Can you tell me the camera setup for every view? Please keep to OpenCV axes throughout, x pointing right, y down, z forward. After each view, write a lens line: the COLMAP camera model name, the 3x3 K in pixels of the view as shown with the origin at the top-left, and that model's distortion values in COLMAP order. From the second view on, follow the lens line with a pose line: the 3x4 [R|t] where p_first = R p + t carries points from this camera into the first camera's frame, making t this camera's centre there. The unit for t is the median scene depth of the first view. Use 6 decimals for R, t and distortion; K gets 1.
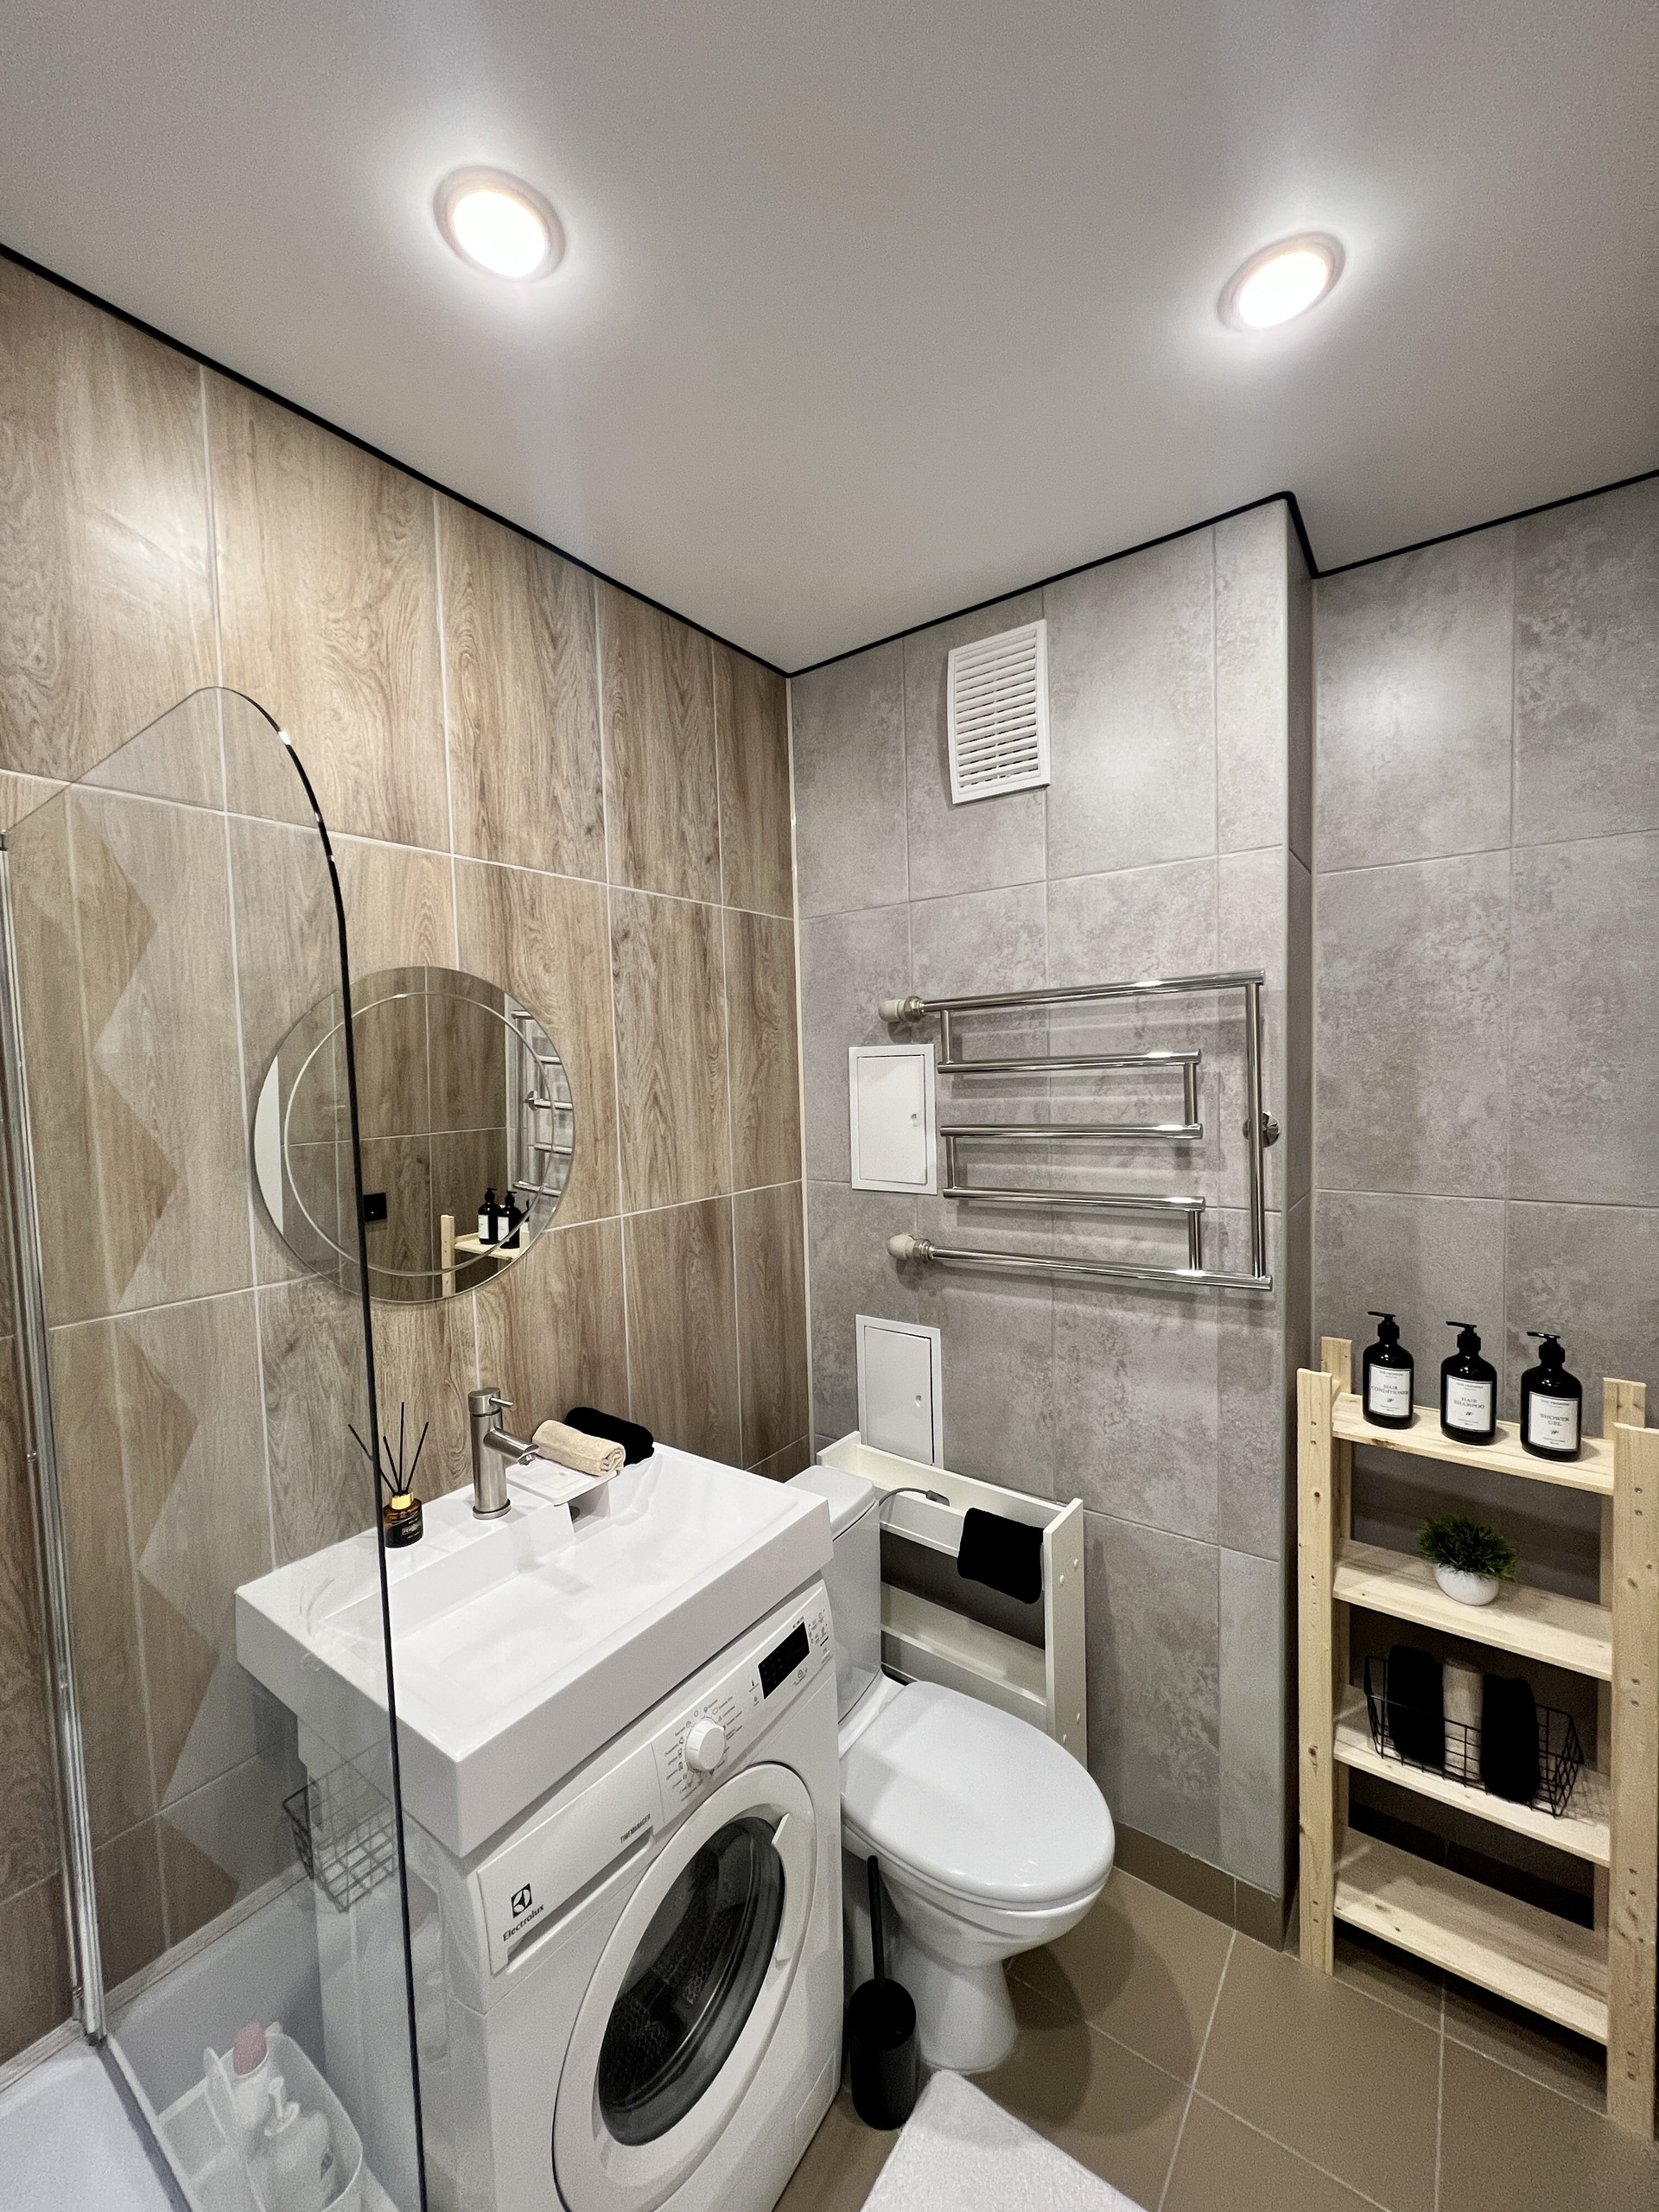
lens RADIAL K [[886.5, 0, 826.0], [0, 886.5, 1113.9], [0, 0, 1]] dist [0.000203, 0.000148]
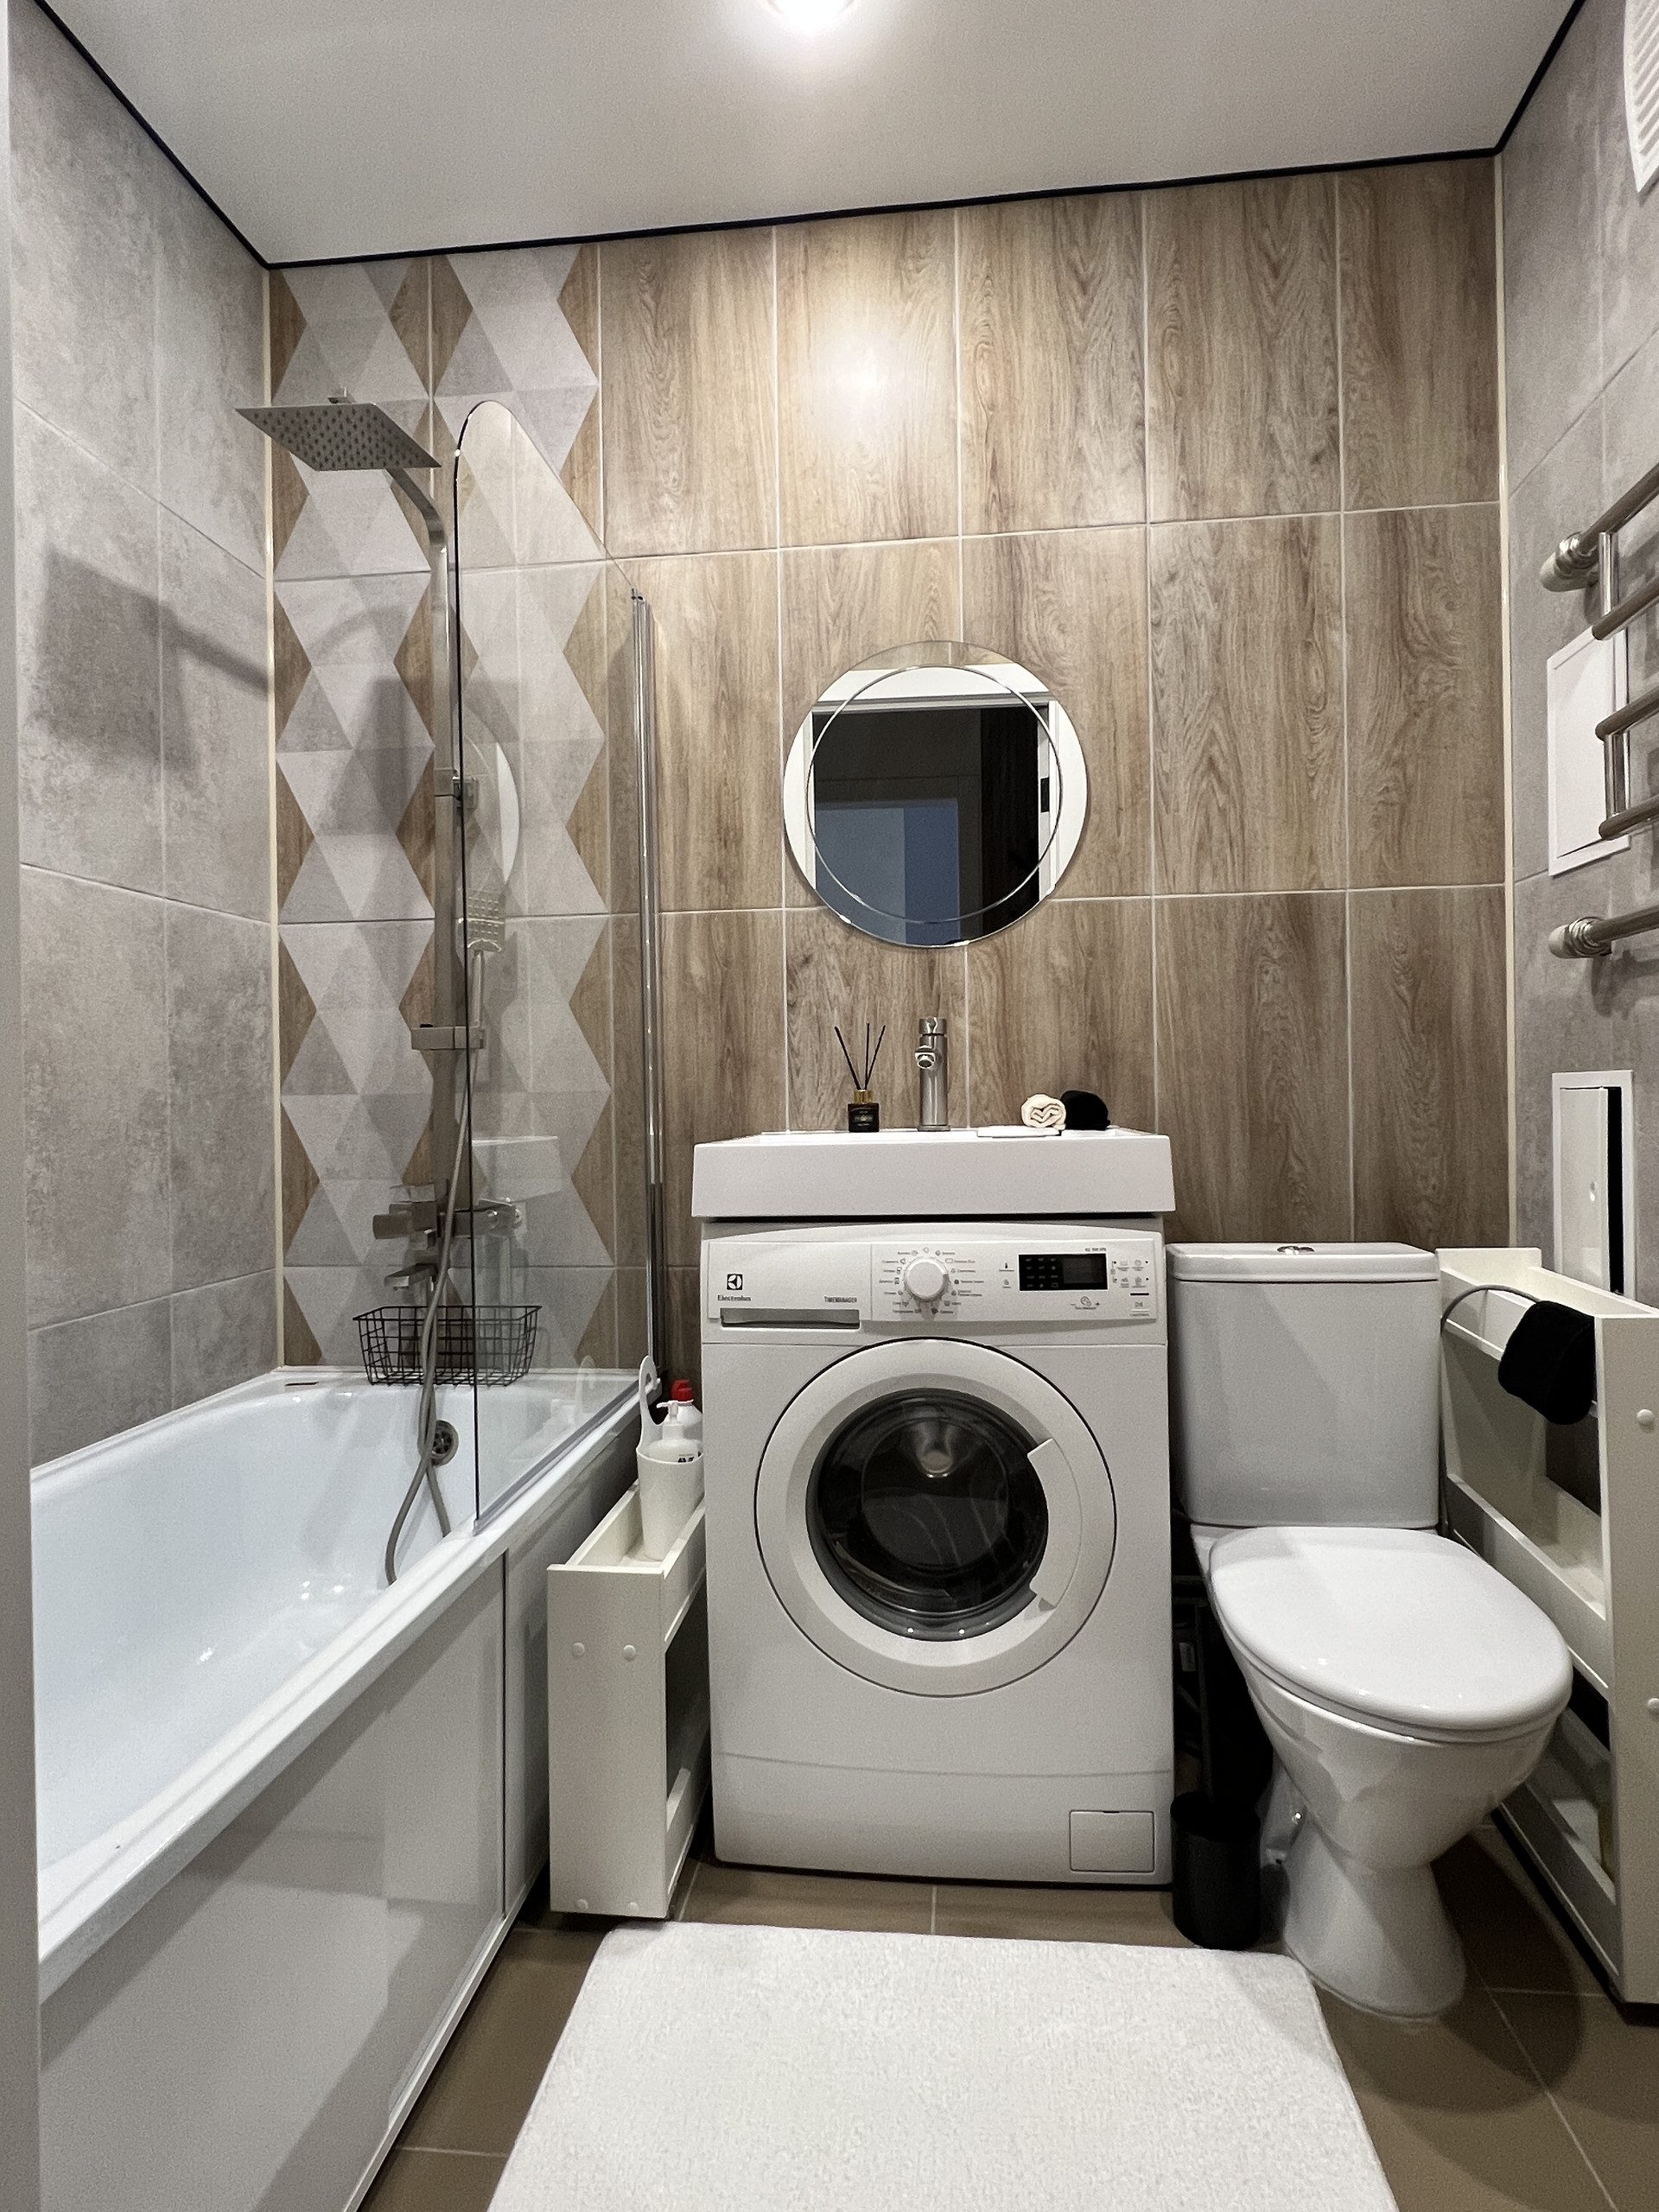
lens RADIAL K [[1214.6, 0, 830.5], [0, 1214.6, 1105.1], [0, 0, 1]] dist [0.003019, -0.003623]
pose [[0.493353, 0.026901, -0.869413, 0.687435], [-0.047081, 0.998882, 0.004190, 0.341345], [0.868554, 0.038866, 0.494068, 0.134929]]
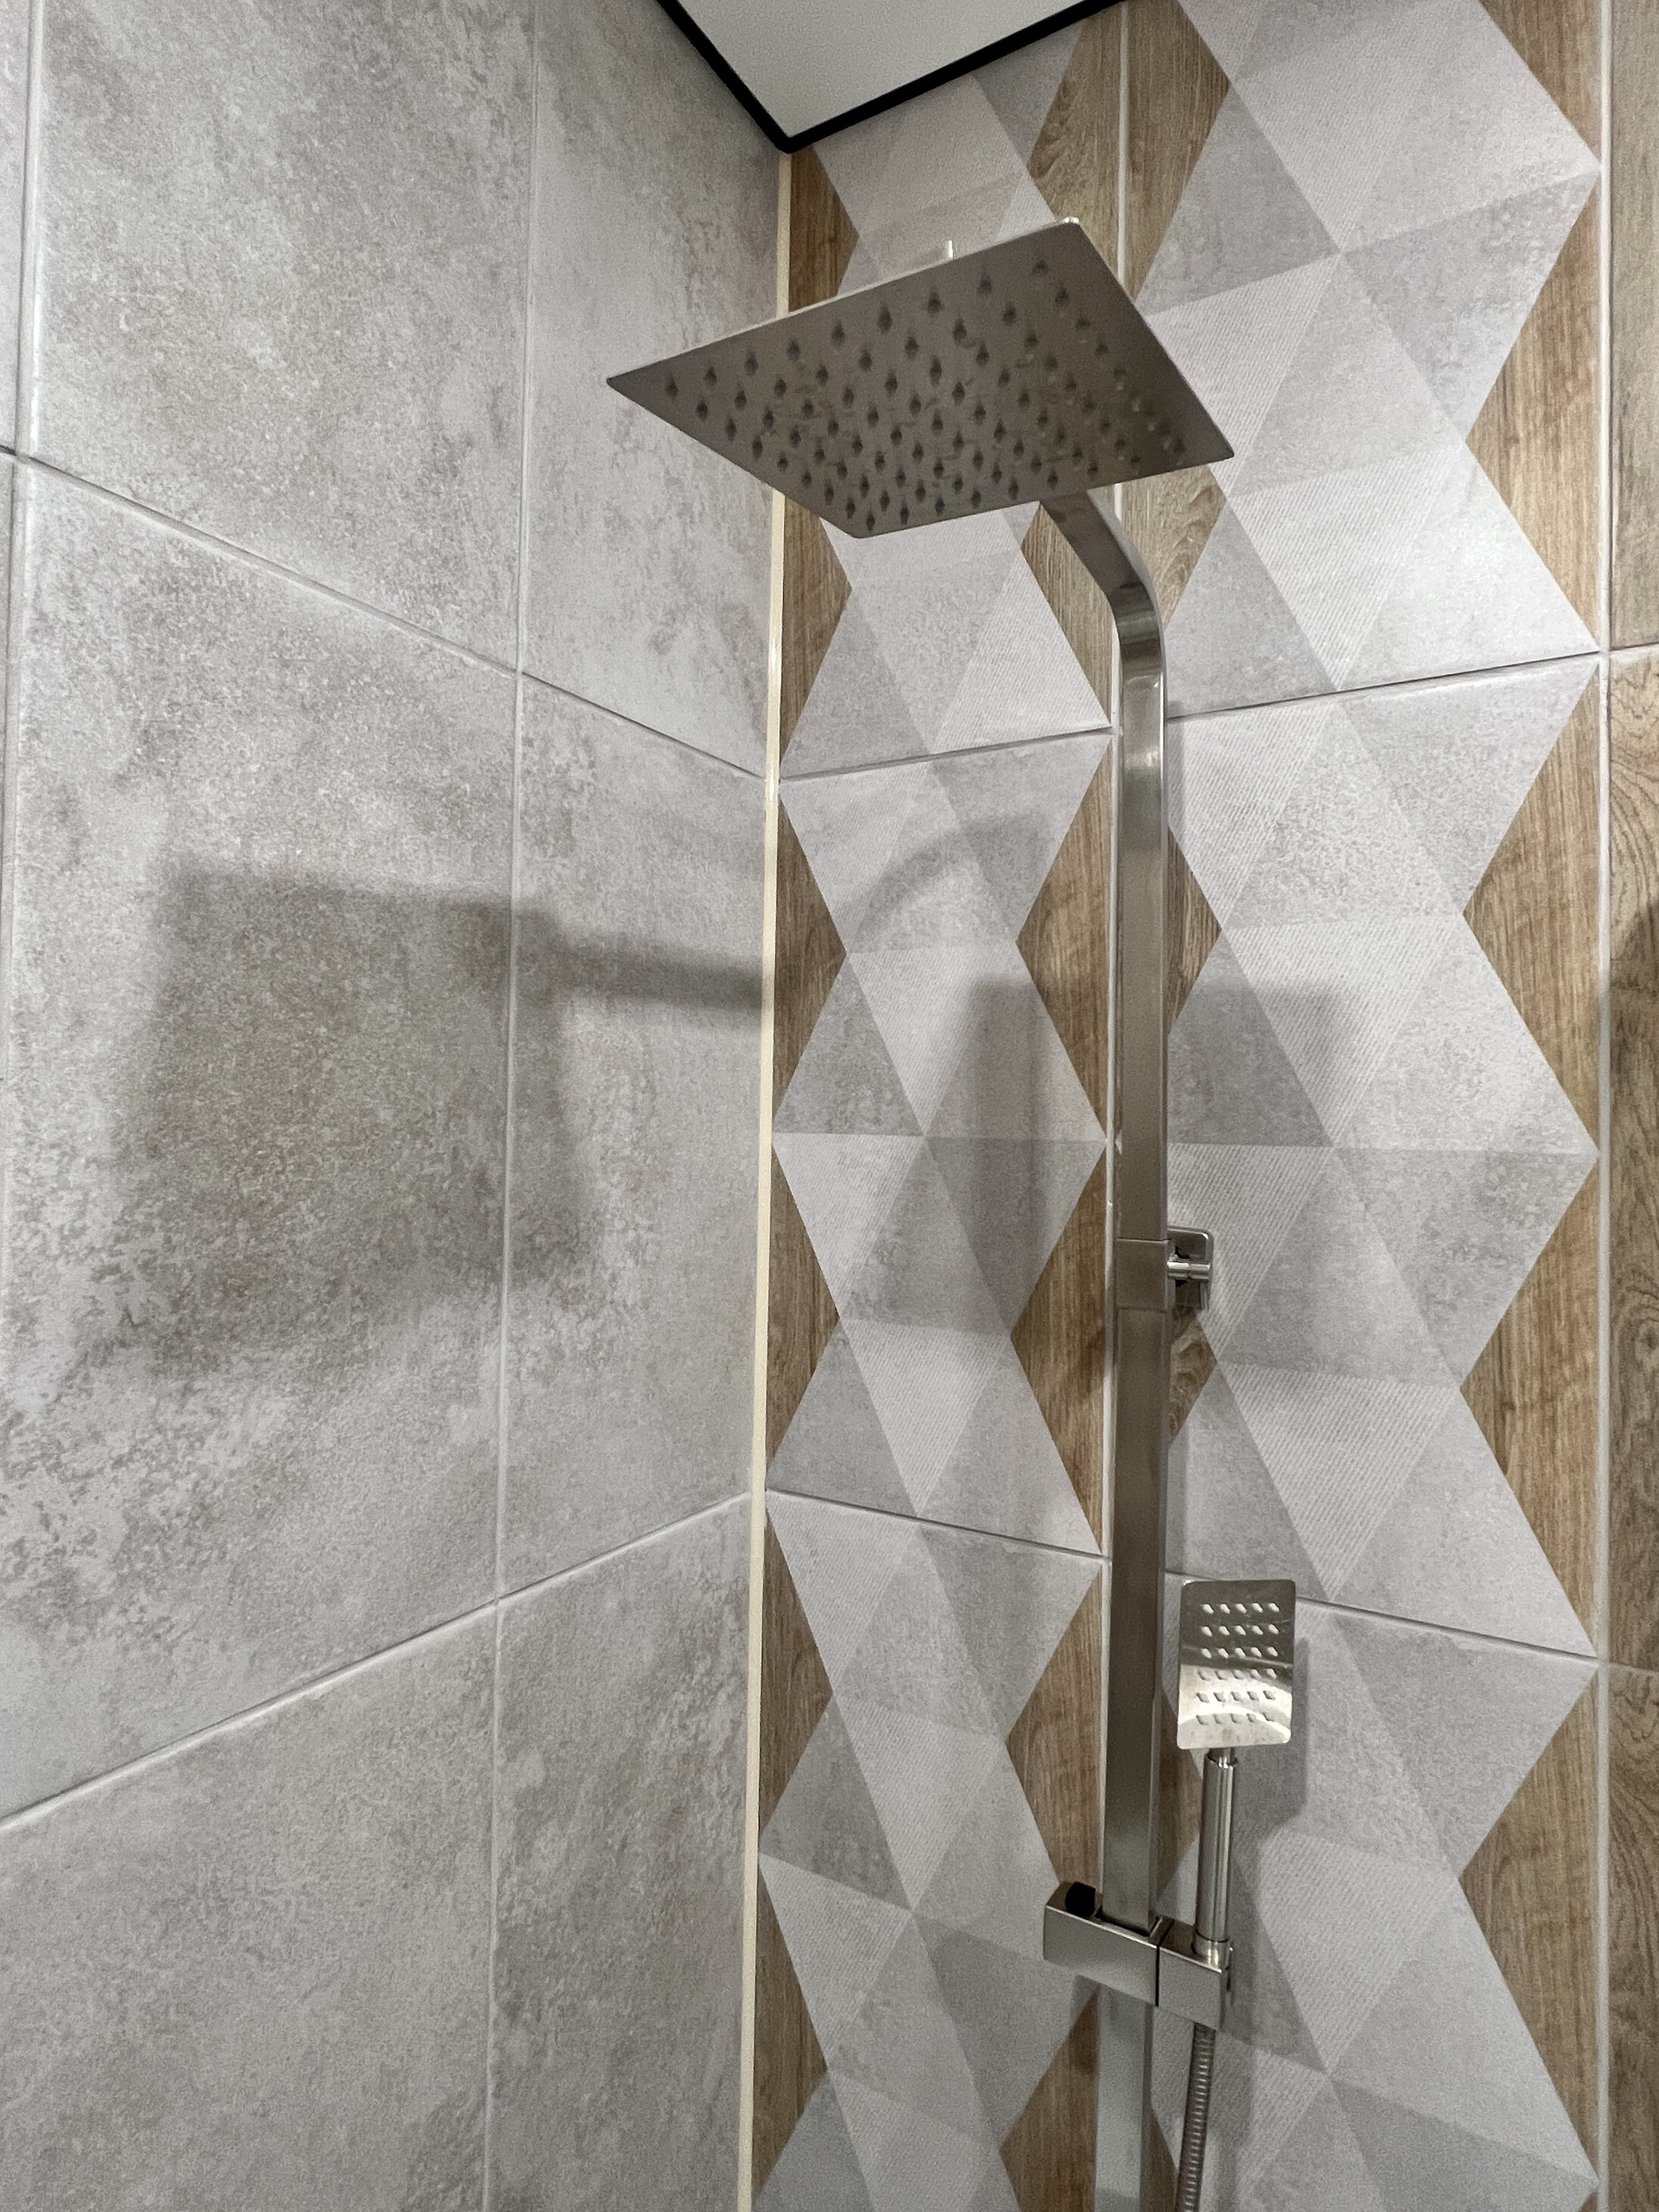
lens RADIAL K [[1214.6, 0, 841.1], [0, 1214.6, 1094.1], [0, 0, 1]] dist [0.003019, -0.003623]
pose [[0.090610, 0.009609, -0.995840, -0.149112], [-0.072275, 0.997380, 0.003047, -0.040133], [0.993260, 0.071699, 0.091067, 0.227055]]
